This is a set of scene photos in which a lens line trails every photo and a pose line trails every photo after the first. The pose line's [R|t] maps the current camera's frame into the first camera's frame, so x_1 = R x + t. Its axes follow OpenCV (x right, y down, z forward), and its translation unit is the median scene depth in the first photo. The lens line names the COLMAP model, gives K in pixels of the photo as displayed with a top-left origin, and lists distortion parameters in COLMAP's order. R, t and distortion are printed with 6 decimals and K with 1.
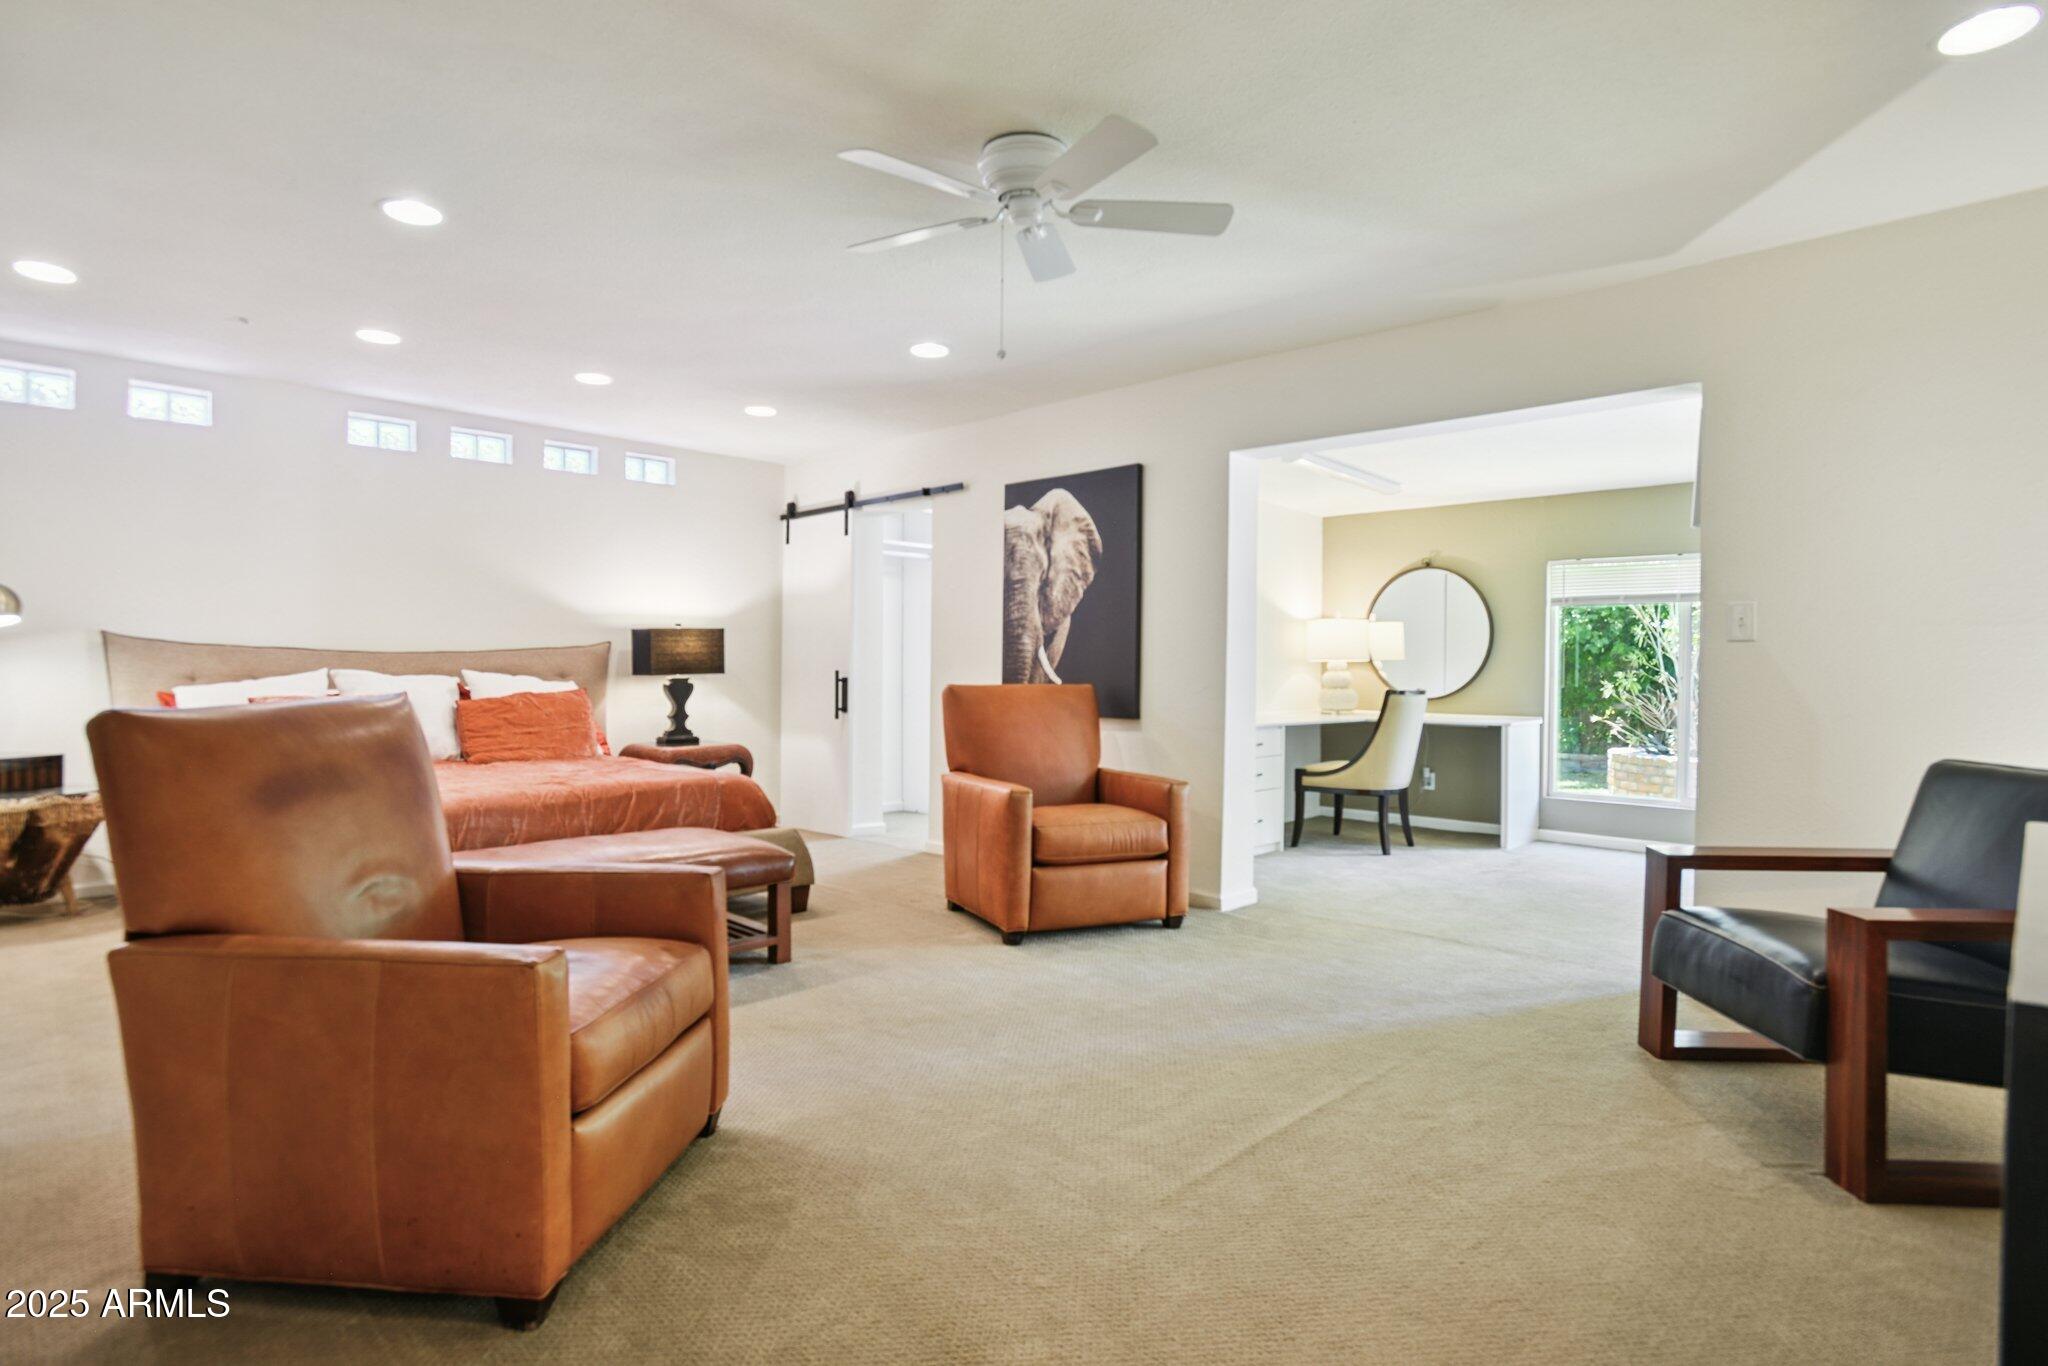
lens RADIAL K [[1075.6, 0, 1023.2], [0, 1075.6, 673.9], [0, 0, 1]] dist [-0.058269, 0.025310]
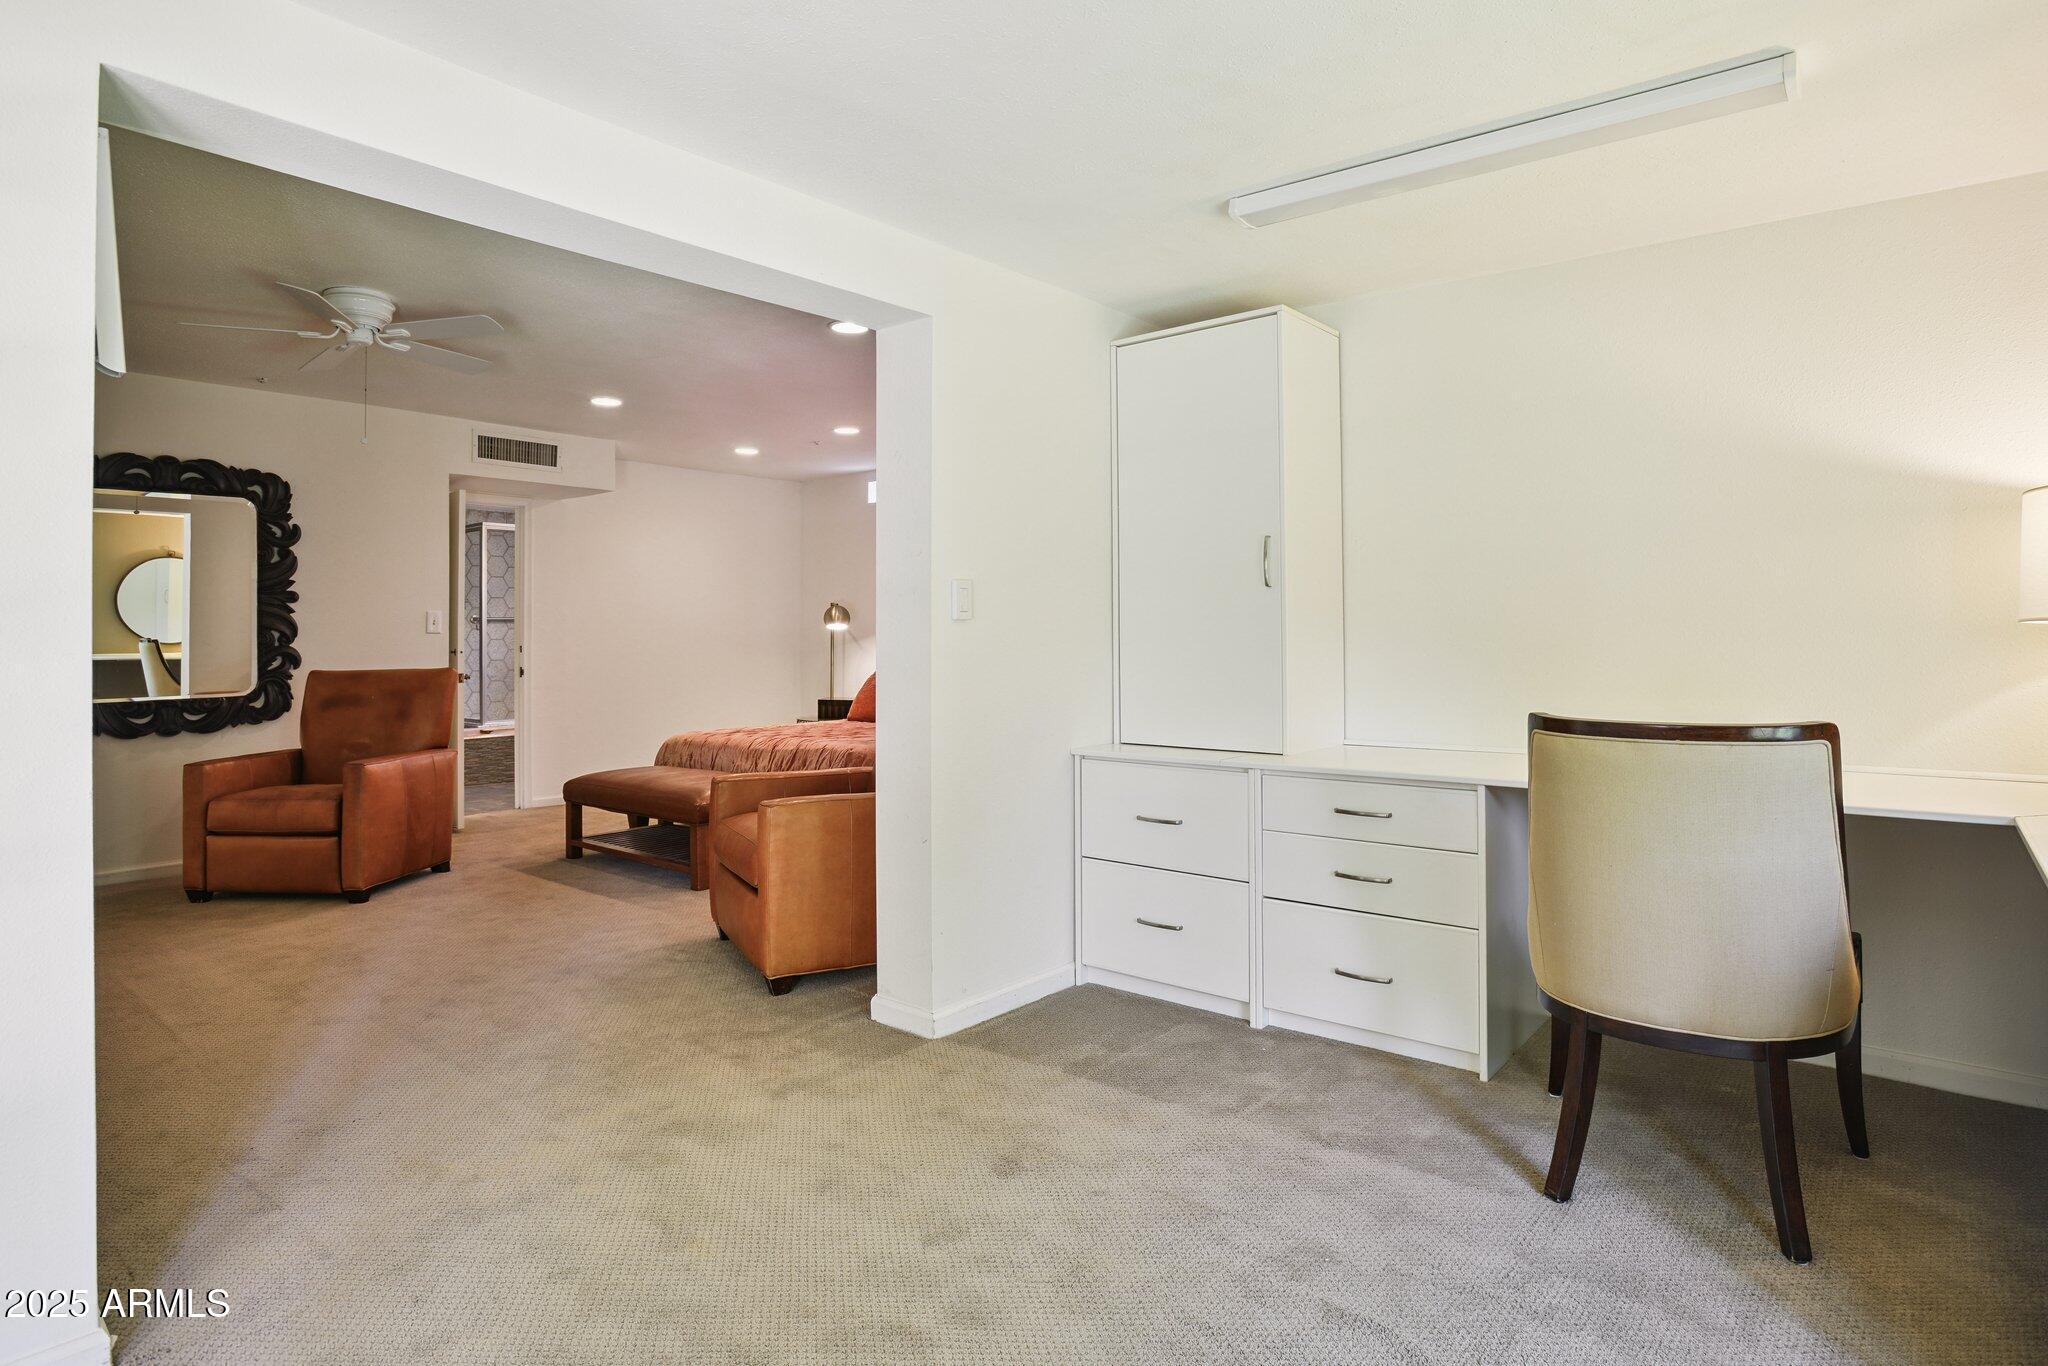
lens RADIAL K [[1109.7, 0, 1024.4], [0, 1109.7, 627.4], [0, 0, 1]] dist [-0.019139, 0.000431]
pose [[0.068372, -0.017928, -0.997499, 0.771438], [0.004831, 0.999833, -0.017638, -0.009274], [0.997648, -0.003613, 0.068447, 0.903096]]
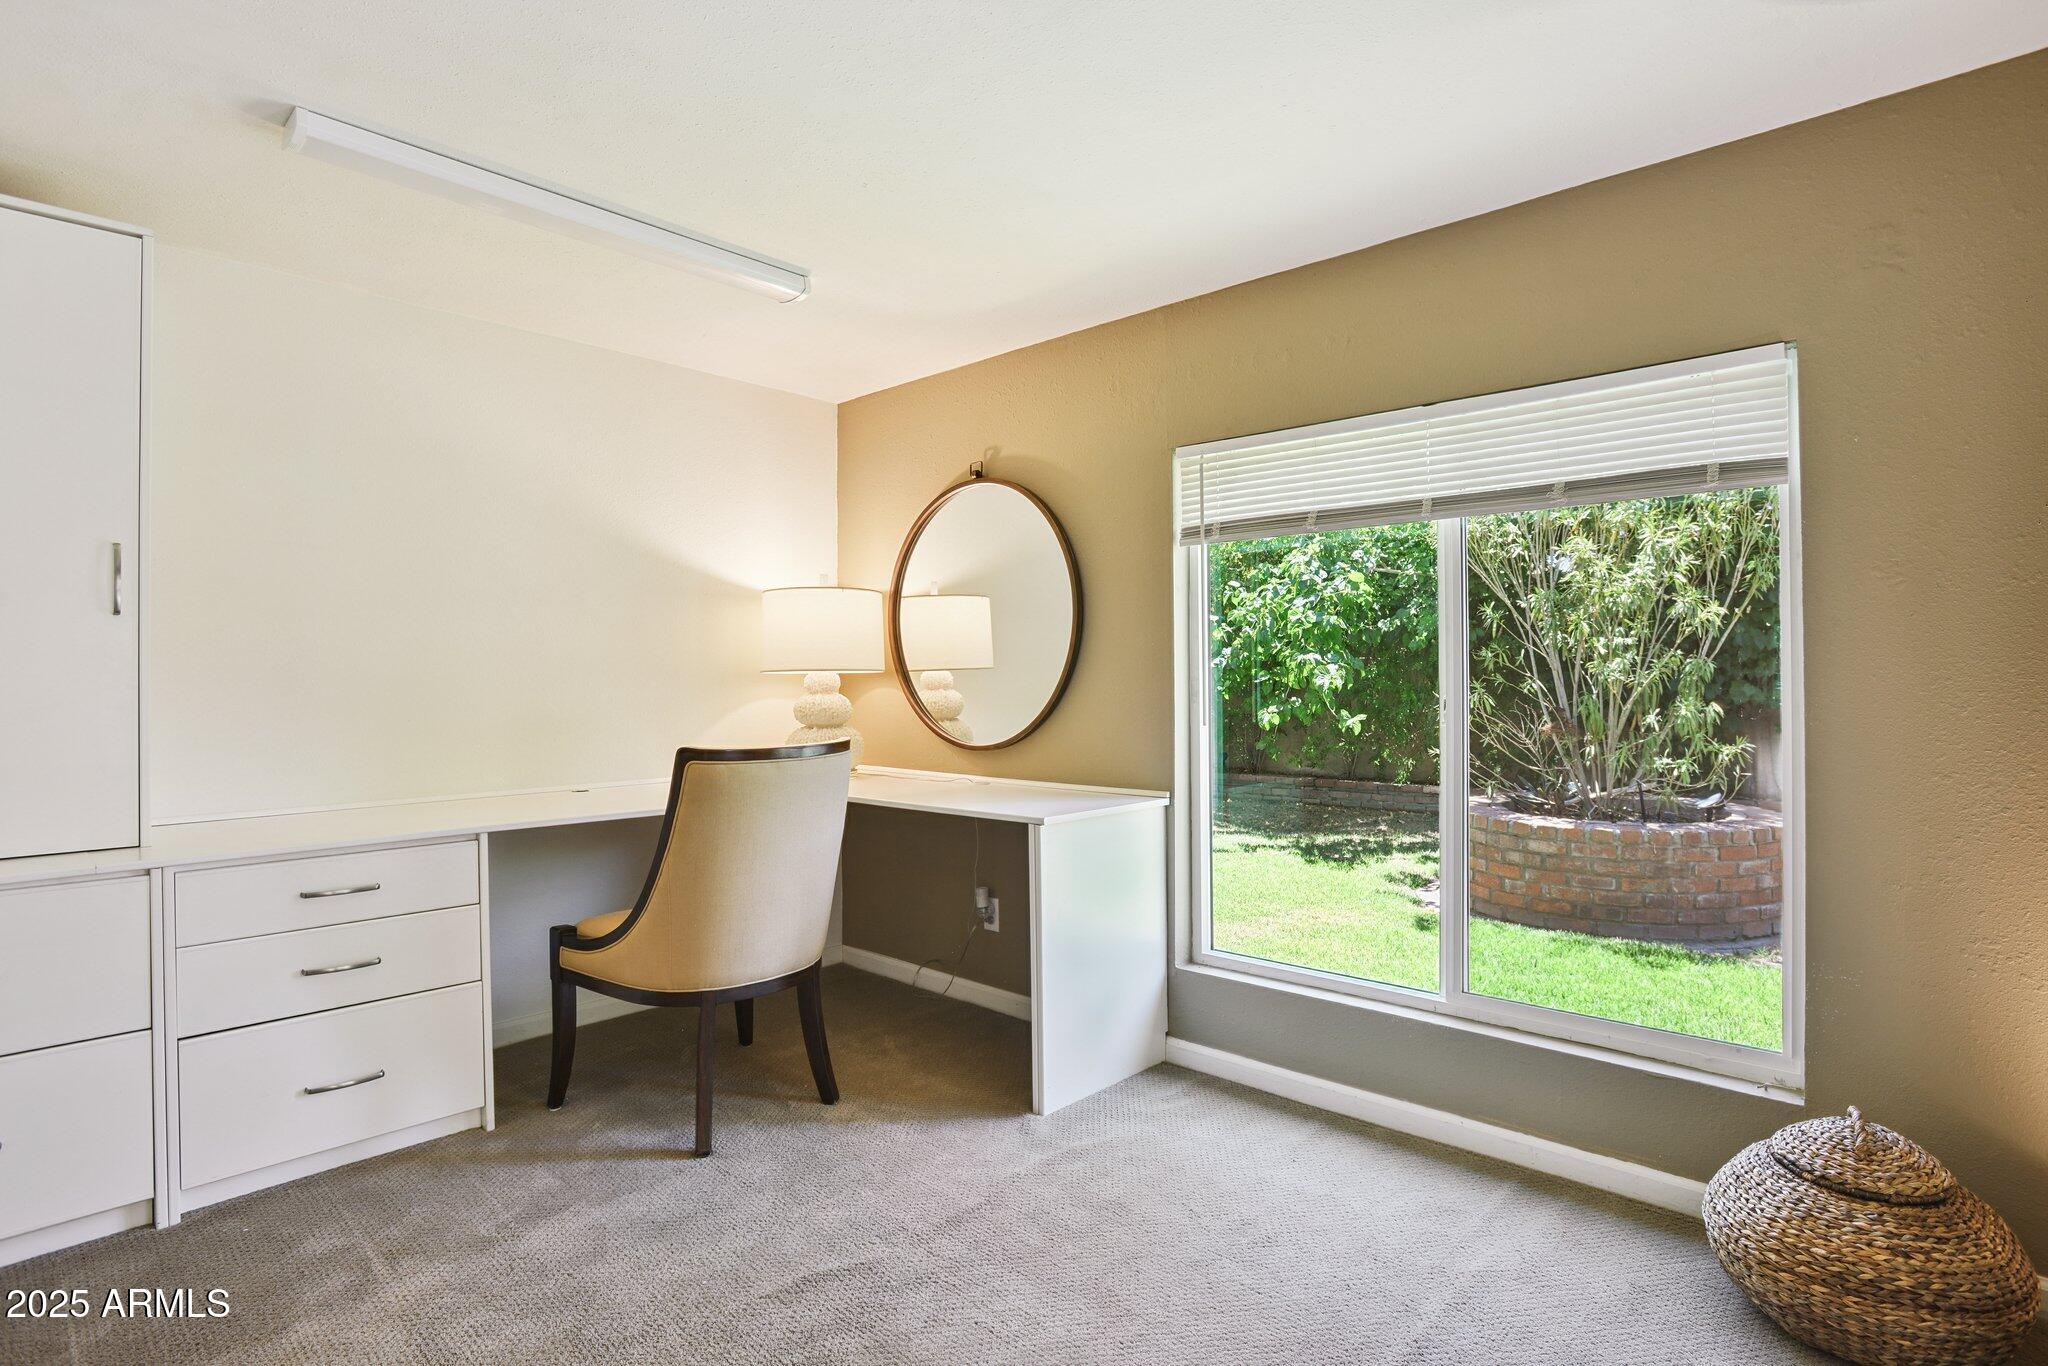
lens RADIAL K [[1075.6, 0, 1023.2], [0, 1075.6, 673.9], [0, 0, 1]] dist [-0.058269, 0.025310]
pose [[0.999791, -0.017960, 0.009762, 0.512273], [0.018005, 0.999828, -0.004529, -0.010247], [-0.009679, 0.004703, 0.999942, 0.657418]]
